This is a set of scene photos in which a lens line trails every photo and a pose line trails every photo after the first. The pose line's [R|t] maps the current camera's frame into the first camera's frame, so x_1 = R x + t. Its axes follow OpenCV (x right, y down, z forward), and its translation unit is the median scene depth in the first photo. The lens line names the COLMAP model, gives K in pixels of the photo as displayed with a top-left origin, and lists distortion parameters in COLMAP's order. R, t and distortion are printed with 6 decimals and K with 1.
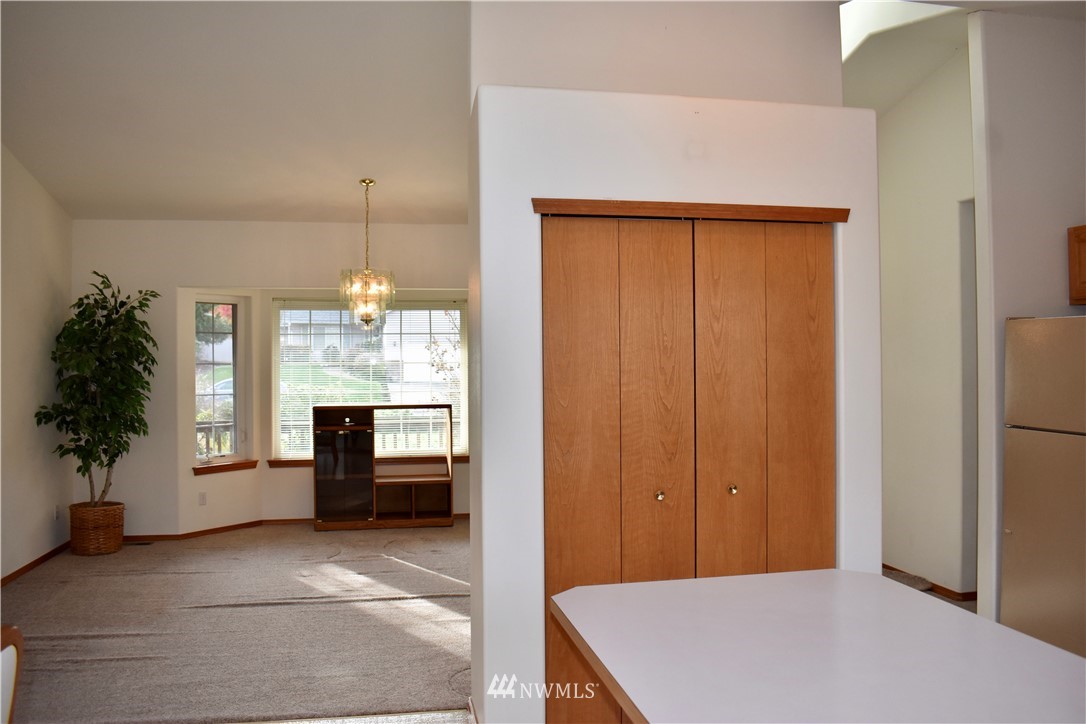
lens RADIAL K [[858.8, 0, 543.0], [0, 858.8, 362.0], [0, 0, 1]] dist [-0.094299, 0.015986]
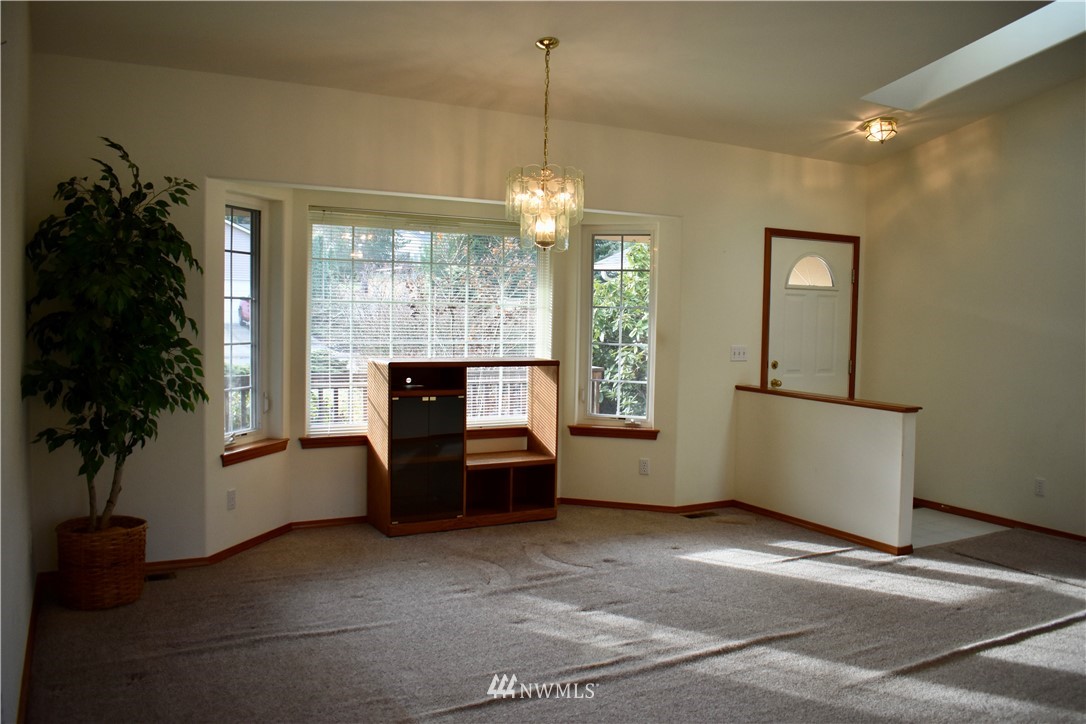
lens RADIAL K [[858.8, 0, 543.0], [0, 858.8, 362.0], [0, 0, 1]] dist [-0.094299, 0.015986]
pose [[0.951055, 0.009254, 0.308882, -0.402737], [-0.028957, 0.997822, 0.059267, 0.006432], [-0.307661, -0.065310, 0.949252, 0.316055]]
